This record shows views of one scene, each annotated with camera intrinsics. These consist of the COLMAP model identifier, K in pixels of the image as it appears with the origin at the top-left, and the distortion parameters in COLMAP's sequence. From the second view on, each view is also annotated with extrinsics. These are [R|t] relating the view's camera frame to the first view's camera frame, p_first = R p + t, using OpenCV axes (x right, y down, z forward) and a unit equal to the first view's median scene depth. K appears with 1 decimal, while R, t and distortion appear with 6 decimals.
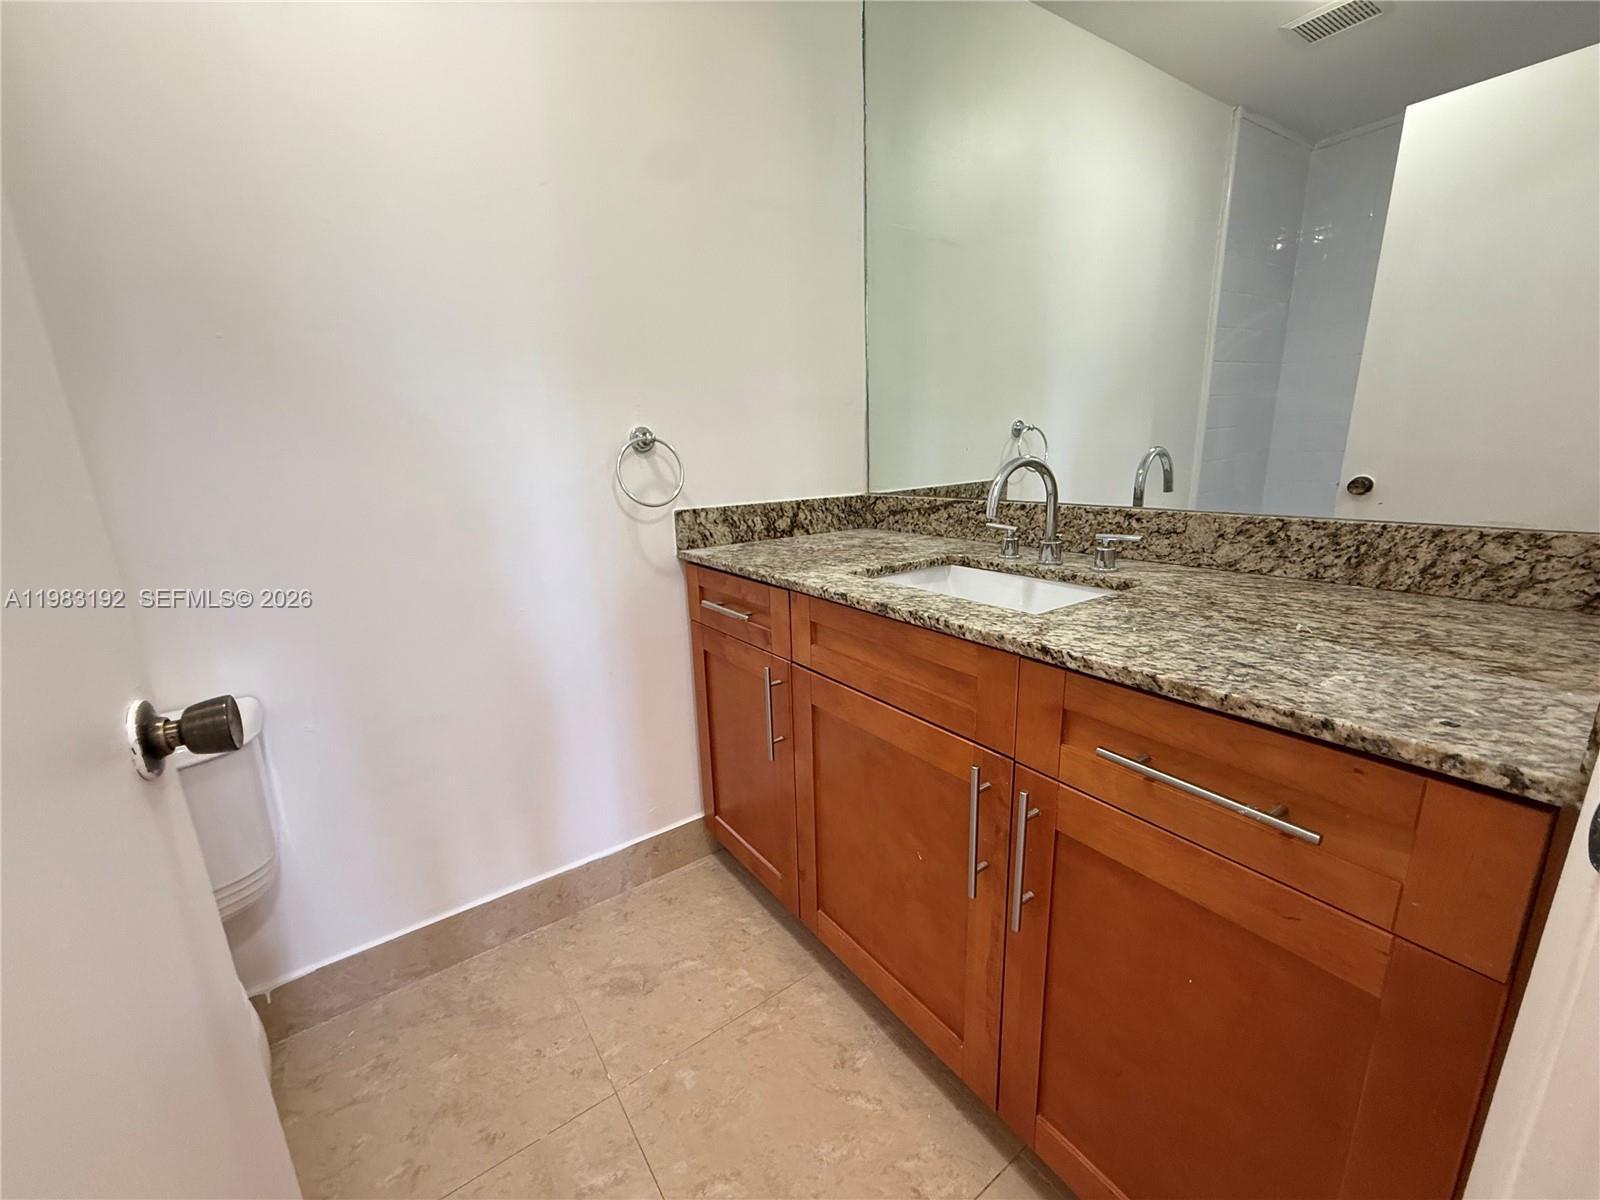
lens RADIAL K [[634.8, 0, 796.1], [0, 634.8, 601.7], [0, 0, 1]] dist [0.002090, -0.000045]
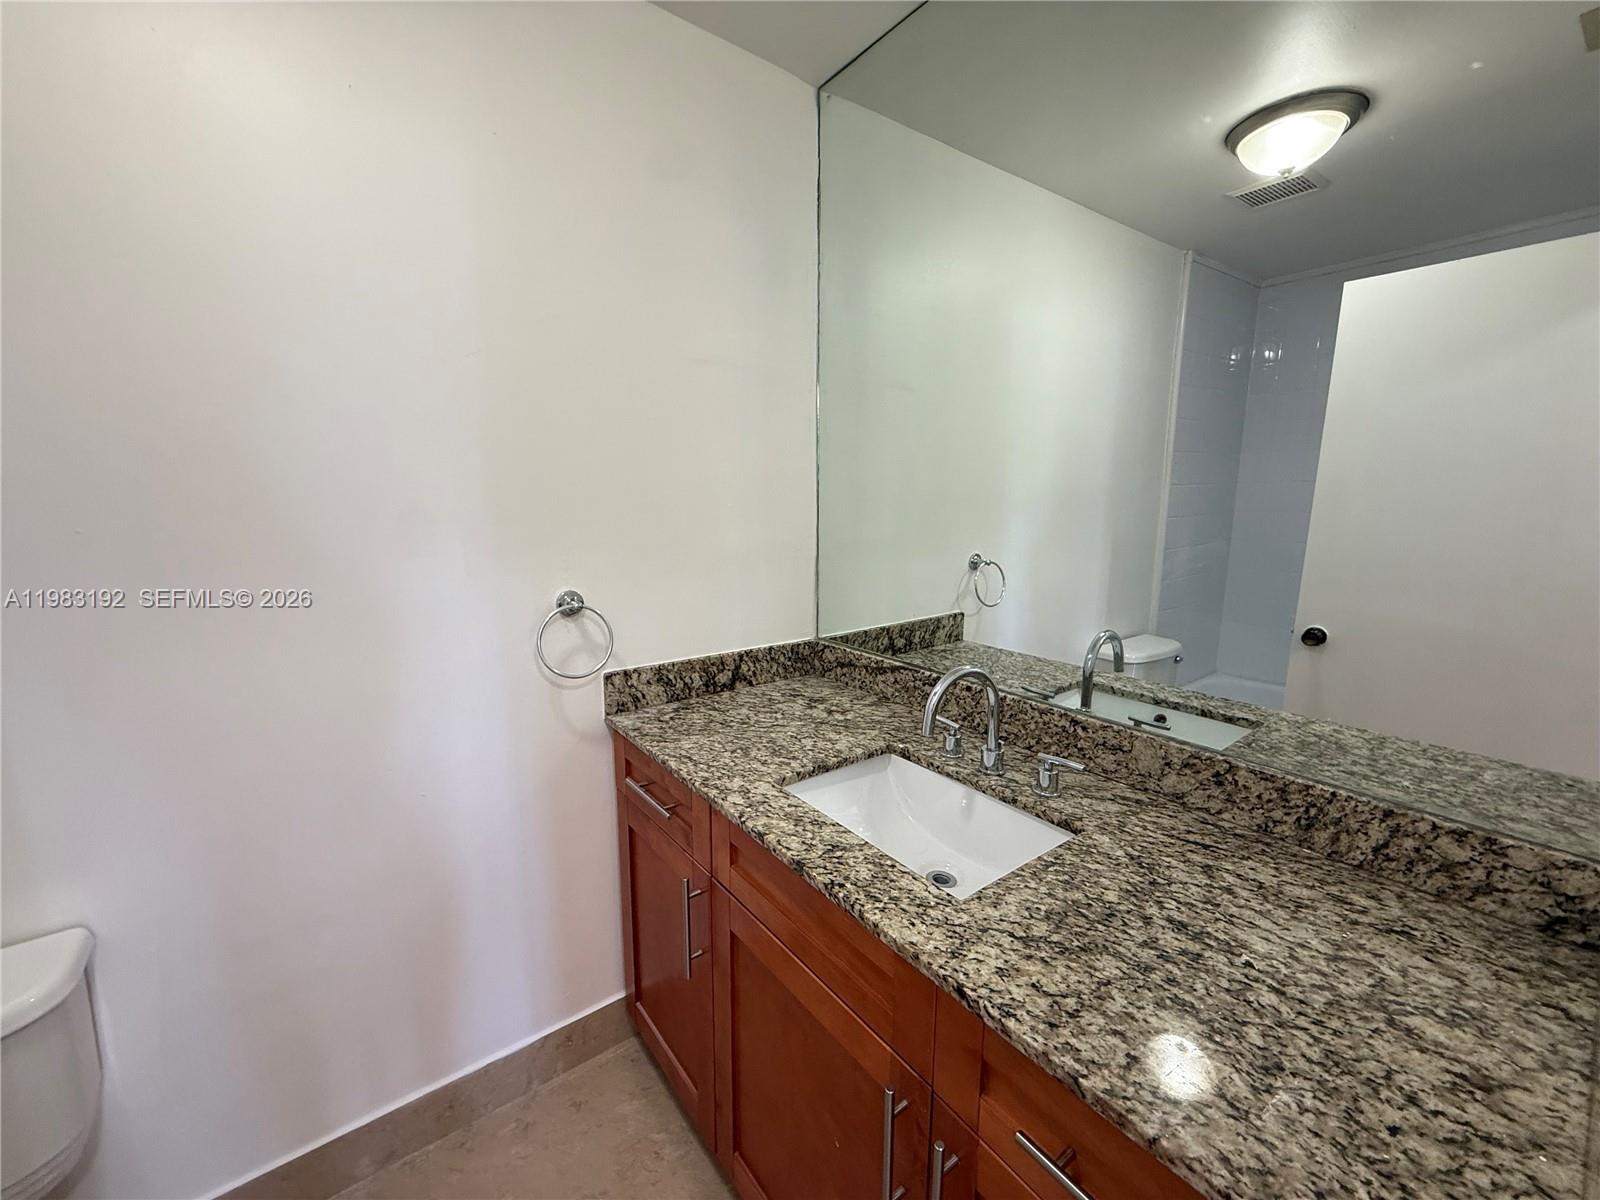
lens RADIAL K [[634.8, 0, 796.1], [0, 634.8, 601.7], [0, 0, 1]] dist [0.002090, -0.000045]
pose [[0.998933, 0.030379, 0.034795, 0.066402], [-0.027814, 0.997019, -0.071968, -0.221662], [-0.036878, 0.070924, 0.996800, 0.054119]]
